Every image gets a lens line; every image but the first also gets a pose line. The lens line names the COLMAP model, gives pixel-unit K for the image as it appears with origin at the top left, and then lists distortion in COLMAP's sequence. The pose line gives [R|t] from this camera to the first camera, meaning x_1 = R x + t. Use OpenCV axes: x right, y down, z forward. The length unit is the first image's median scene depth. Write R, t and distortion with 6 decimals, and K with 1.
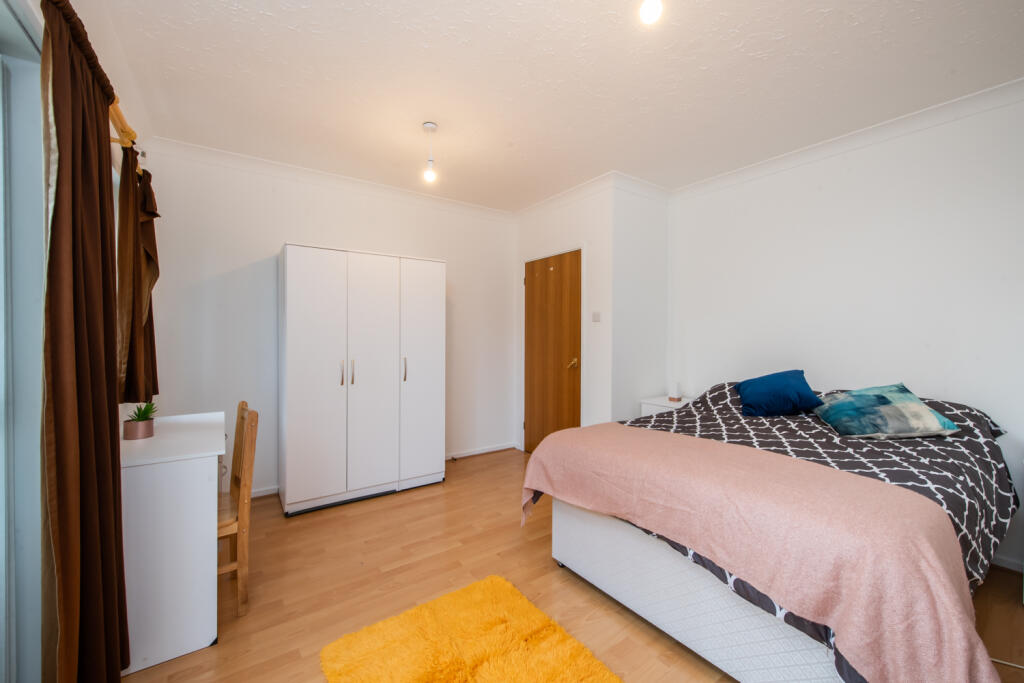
lens RADIAL K [[404.7, 0, 512.0], [0, 404.7, 341.5], [0, 0, 1]] dist [0.001612, -0.001010]
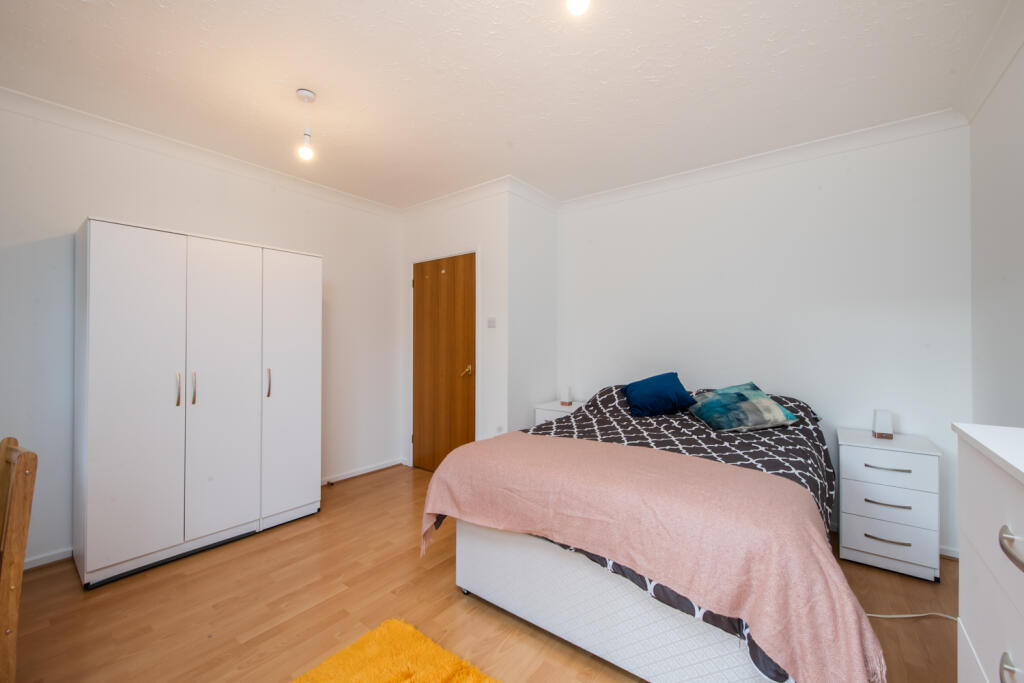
lens RADIAL K [[404.7, 0, 512.0], [0, 404.7, 341.5], [0, 0, 1]] dist [0.001612, -0.001010]
pose [[0.954950, -0.001583, 0.296763, -0.055361], [0.006008, 0.999884, -0.014001, -0.002000], [-0.296706, 0.015153, 0.954849, 0.093733]]
